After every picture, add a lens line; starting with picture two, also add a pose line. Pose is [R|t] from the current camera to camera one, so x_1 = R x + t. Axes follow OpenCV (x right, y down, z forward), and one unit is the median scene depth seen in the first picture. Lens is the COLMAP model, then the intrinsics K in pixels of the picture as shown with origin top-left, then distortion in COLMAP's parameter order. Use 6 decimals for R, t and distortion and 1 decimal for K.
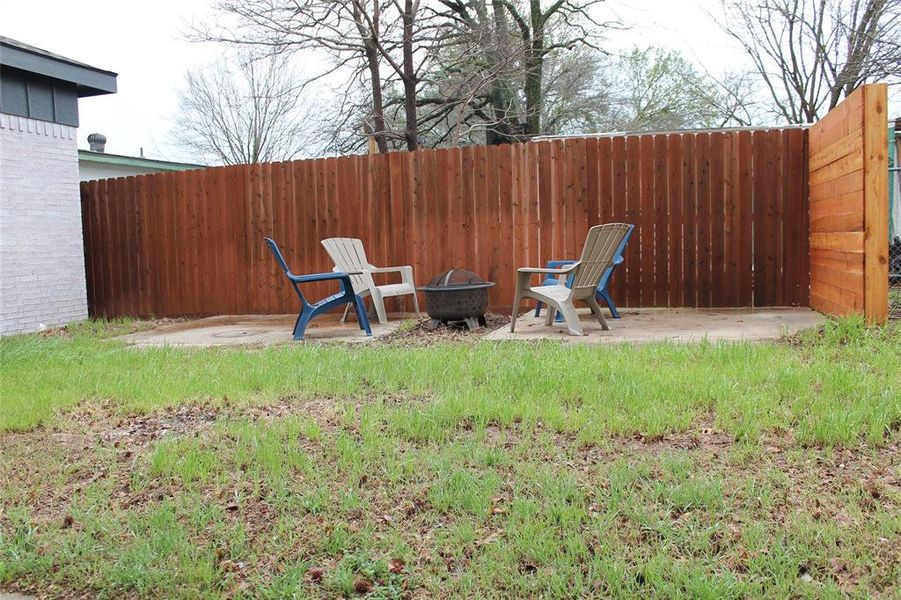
lens RADIAL K [[754.1, 0, 436.6], [0, 754.1, 296.1], [0, 0, 1]] dist [-0.139441, 0.122401]
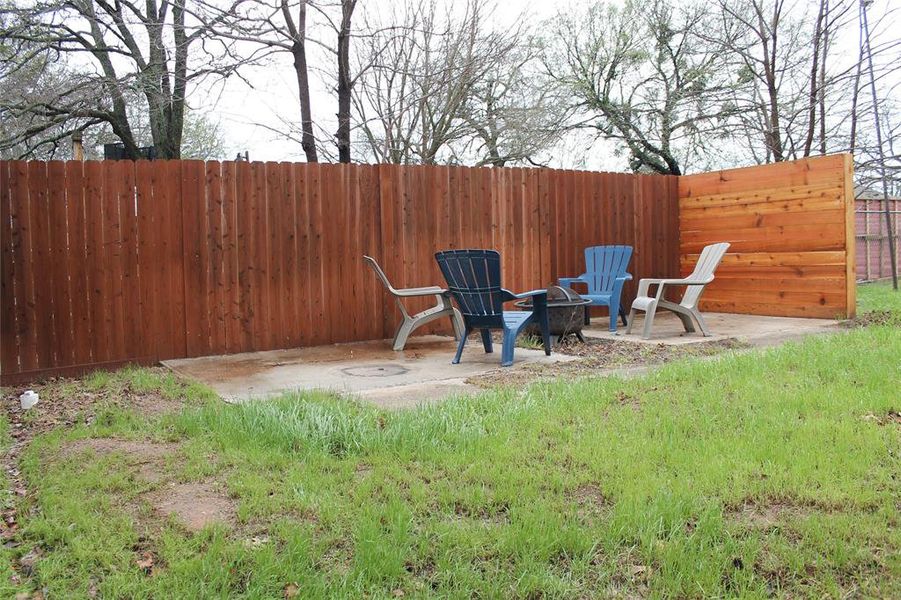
lens RADIAL K [[754.1, 0, 436.6], [0, 754.1, 296.1], [0, 0, 1]] dist [-0.139441, 0.122401]
pose [[0.718638, -0.016997, 0.695176, -0.643739], [0.075554, 0.995691, -0.053759, 0.023122], [-0.691267, 0.091157, 0.716826, 0.307803]]
